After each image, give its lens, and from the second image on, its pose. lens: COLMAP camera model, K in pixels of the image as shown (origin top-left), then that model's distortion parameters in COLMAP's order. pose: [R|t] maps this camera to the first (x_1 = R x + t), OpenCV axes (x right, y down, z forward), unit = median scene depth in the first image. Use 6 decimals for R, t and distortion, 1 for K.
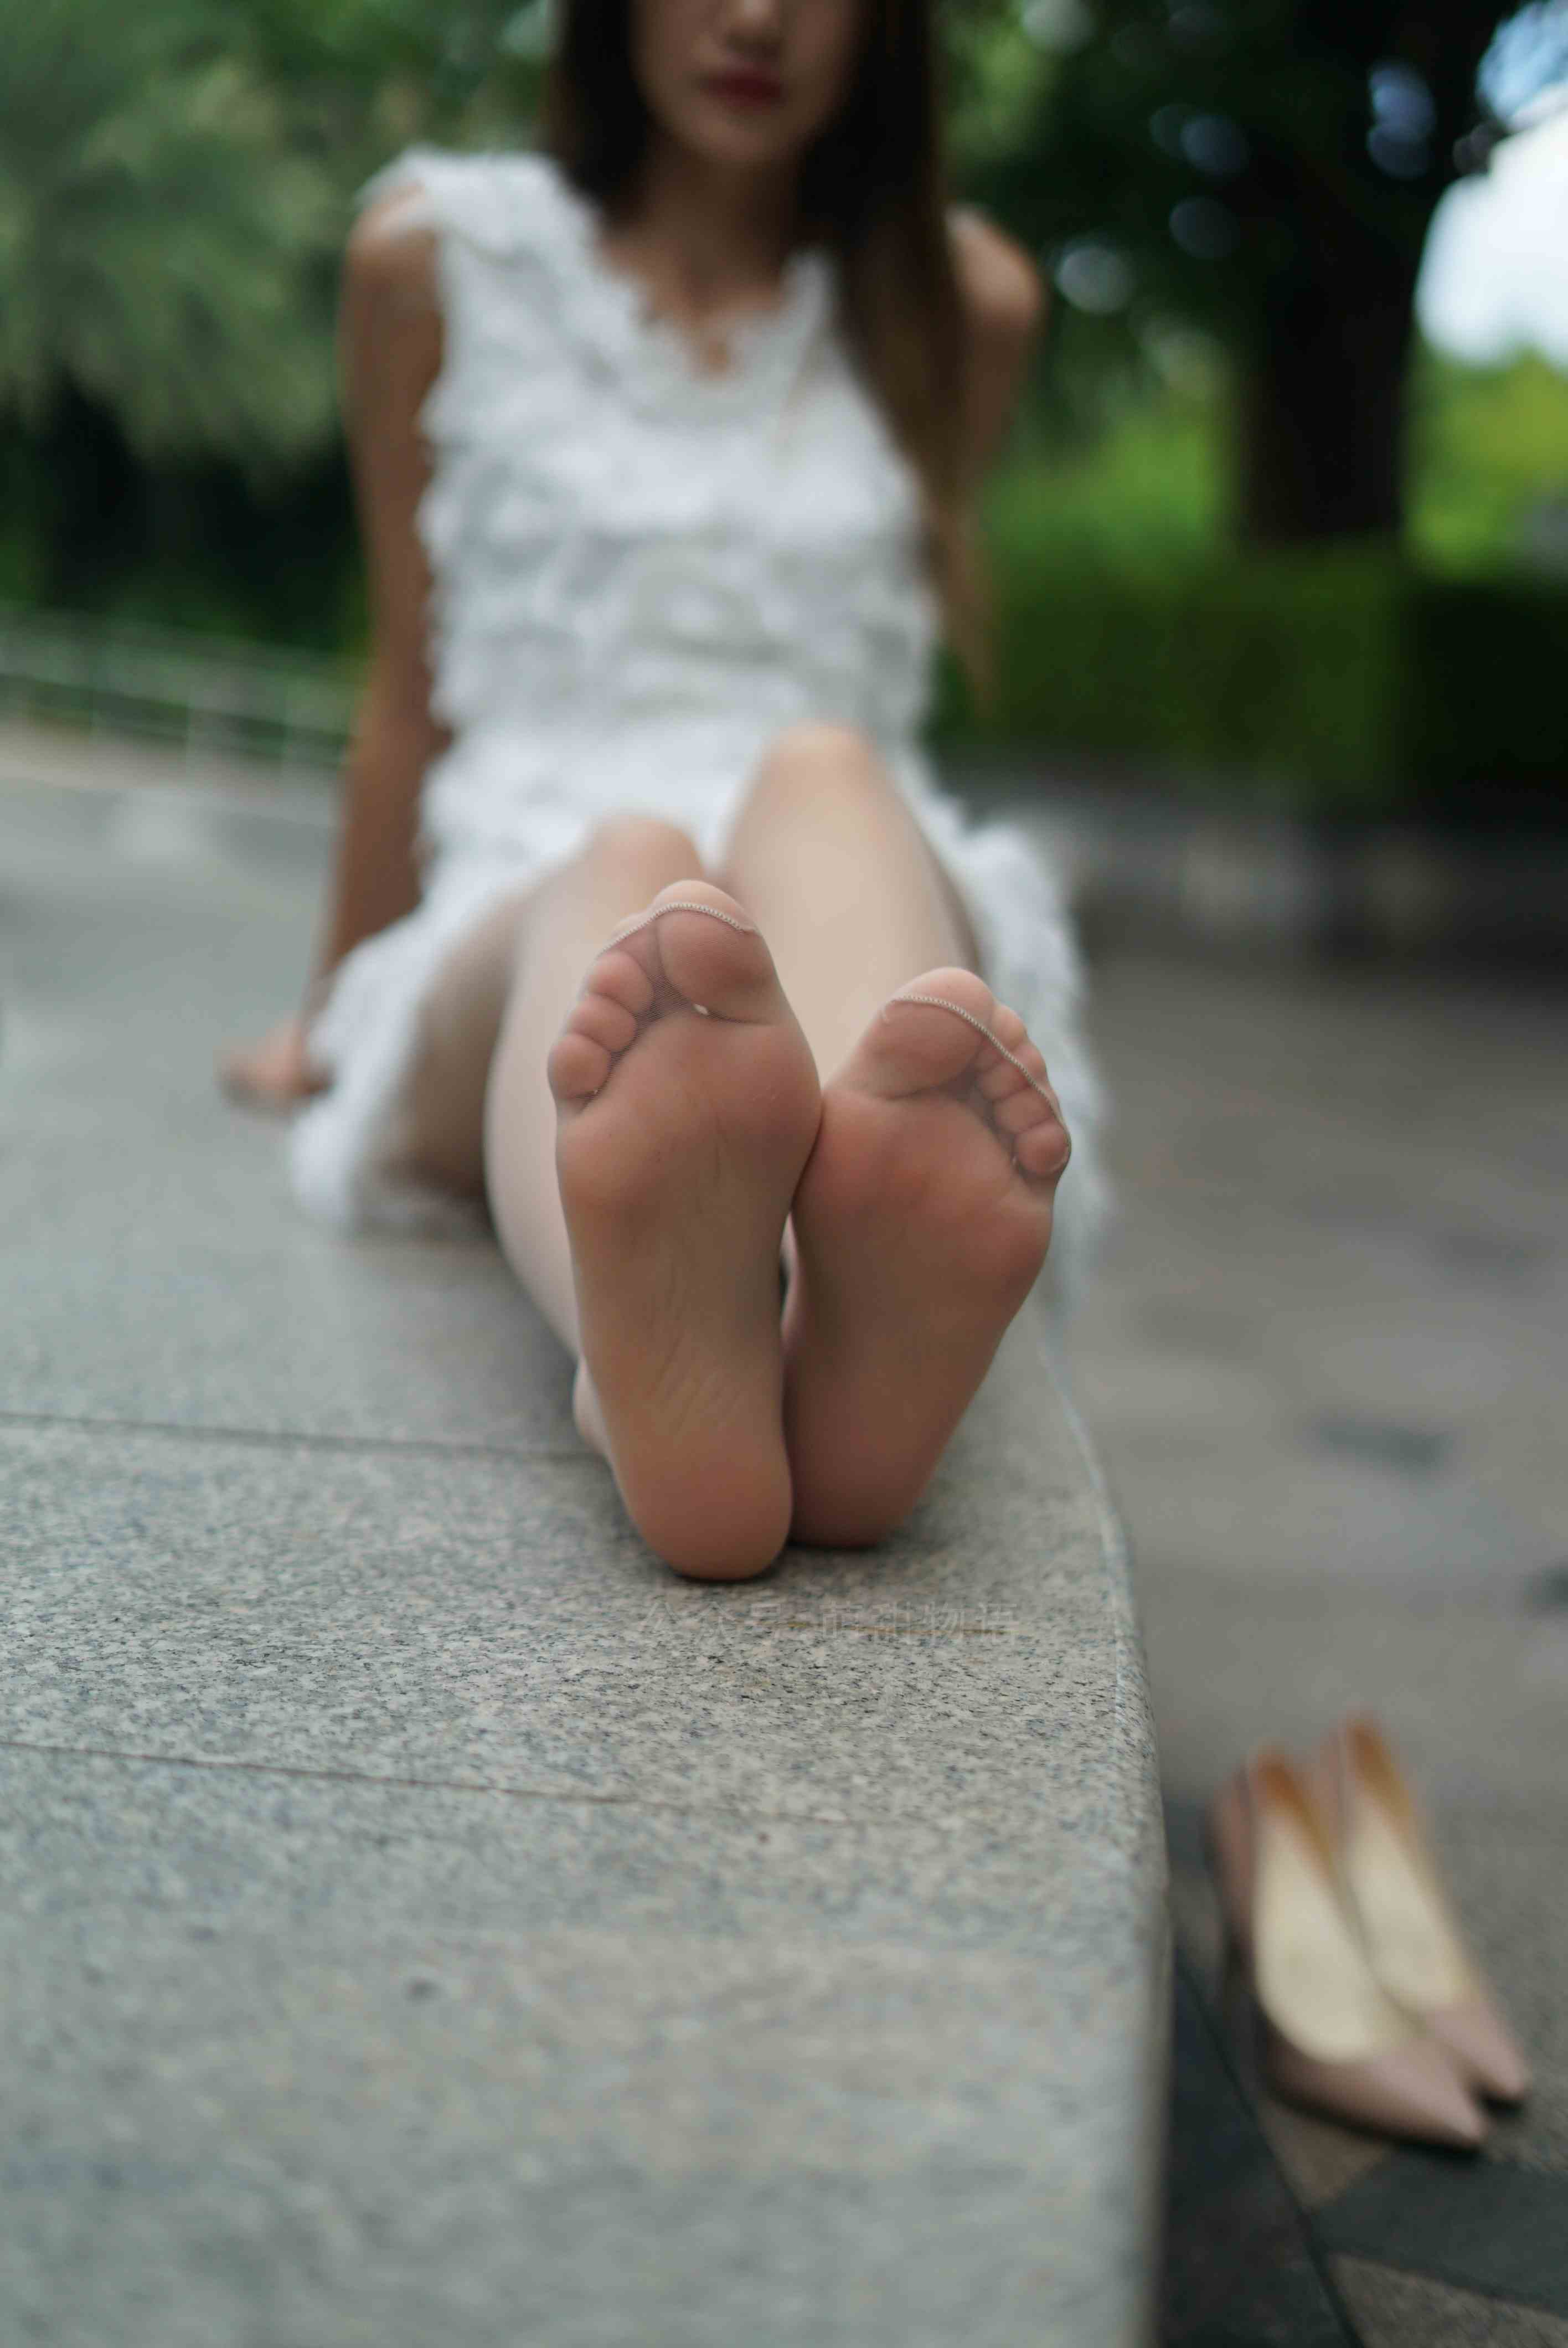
lens RADIAL K [[3436.4, 0, 784.0], [0, 3436.4, 1174.0], [0, 0, 1]] dist [-0.035268, 0.006725]
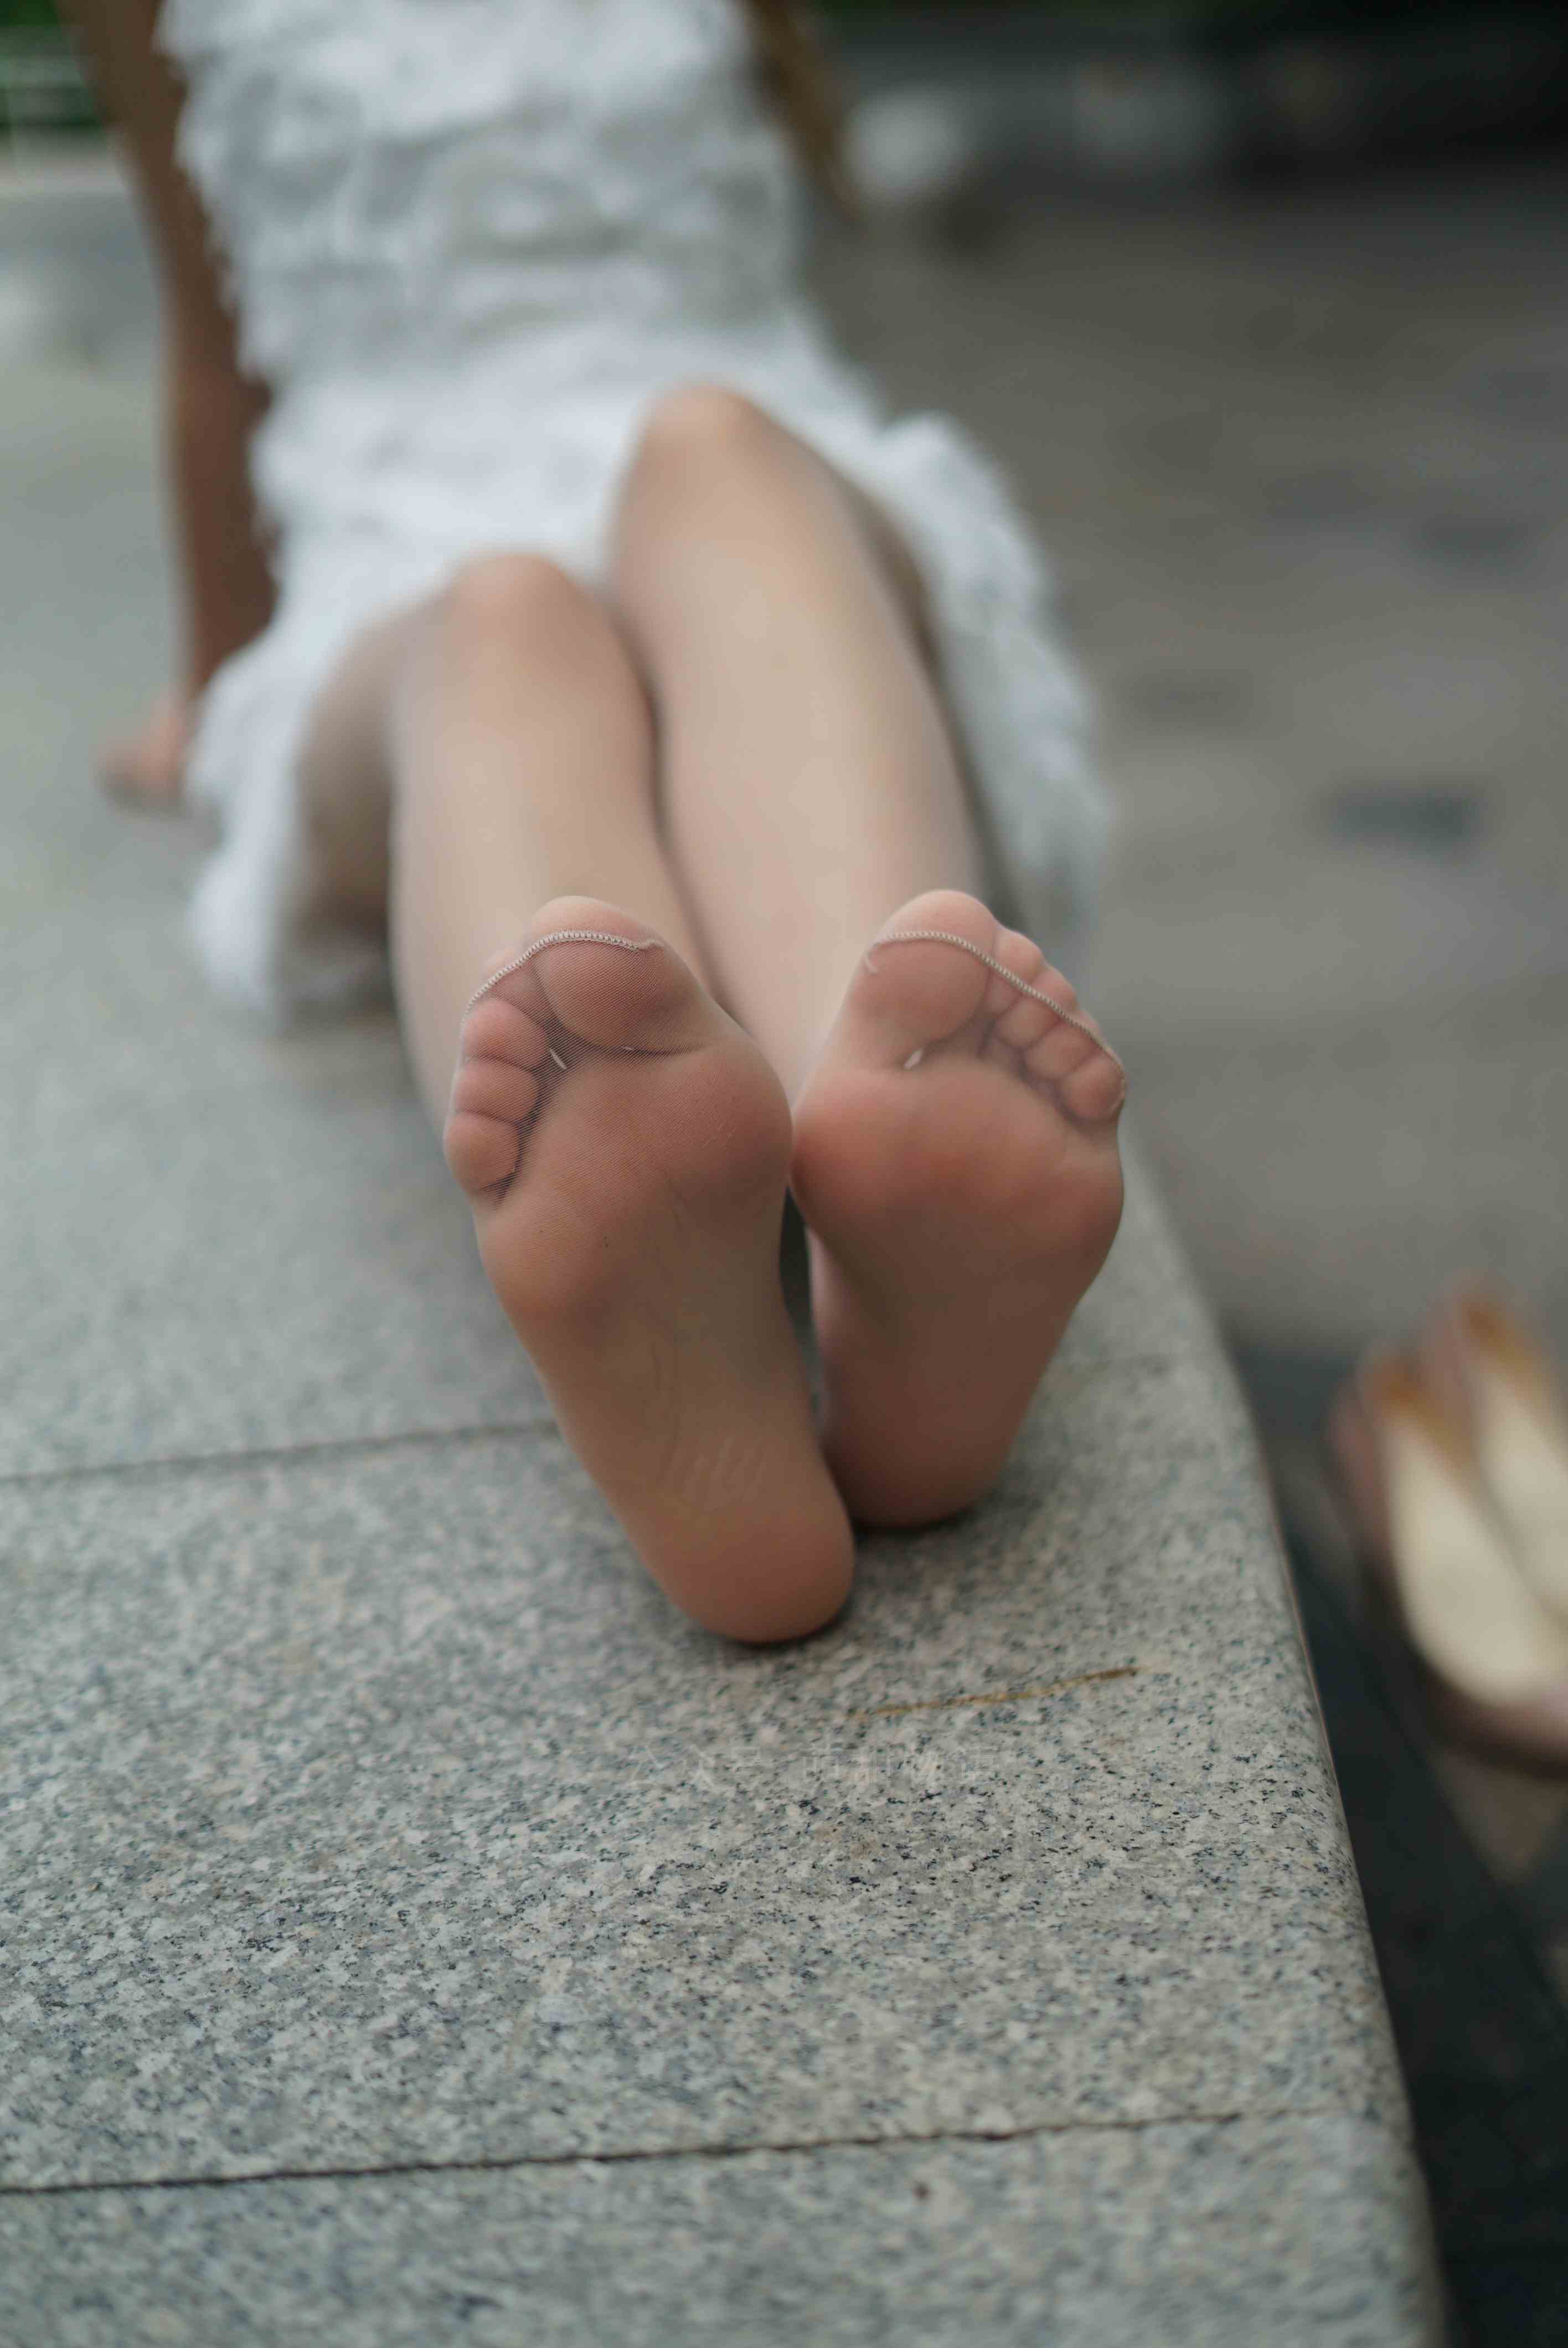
lens RADIAL K [[3412.6, 0, 834.7], [0, 3412.6, 1175.1], [0, 0, 1]] dist [-0.037046, -0.059980]
pose [[0.981784, -0.189826, -0.008133, 0.022187], [0.186831, 0.956738, 0.223037, -0.189256], [-0.034557, -0.220494, 0.974776, 0.222974]]
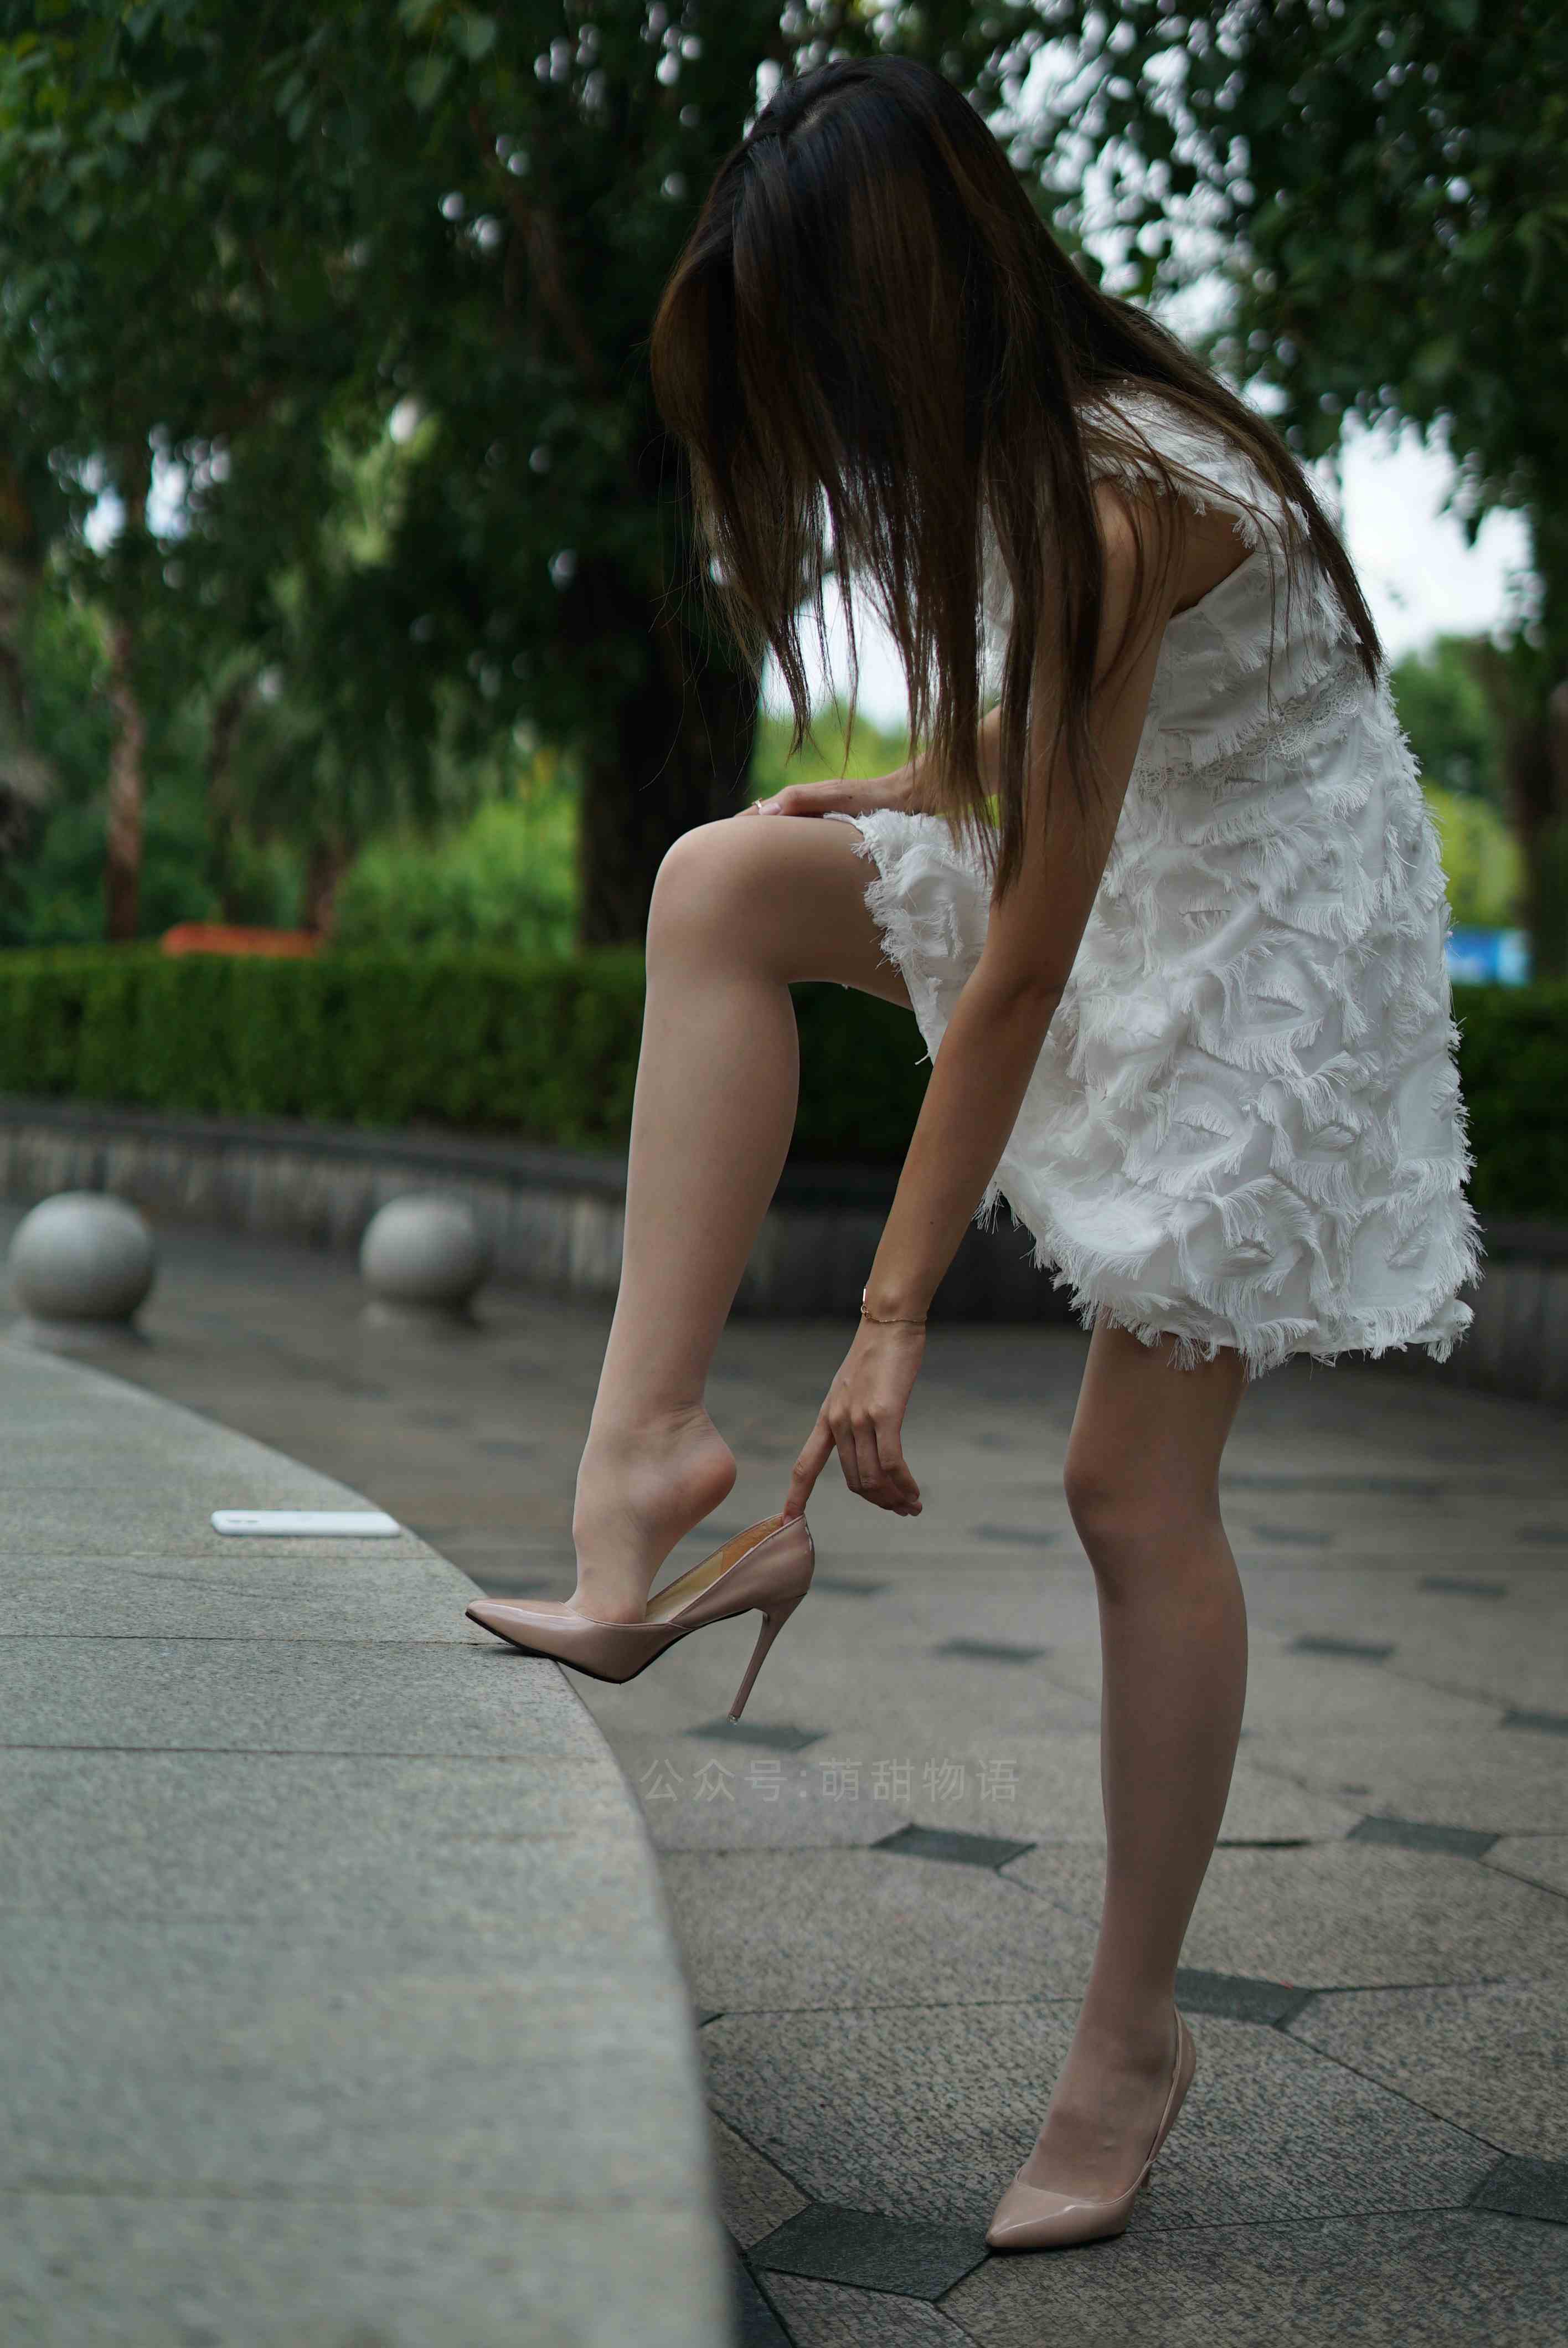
lens RADIAL K [[3443.1, 0, 779.7], [0, 3443.1, 1175.0], [0, 0, 1]] dist [-0.041859, 0.048023]
pose [[0.982064, -0.017313, 0.187753, -0.164433], [0.034425, 0.995502, -0.088264, -0.045621], [-0.185380, 0.093145, 0.978242, -0.801778]]
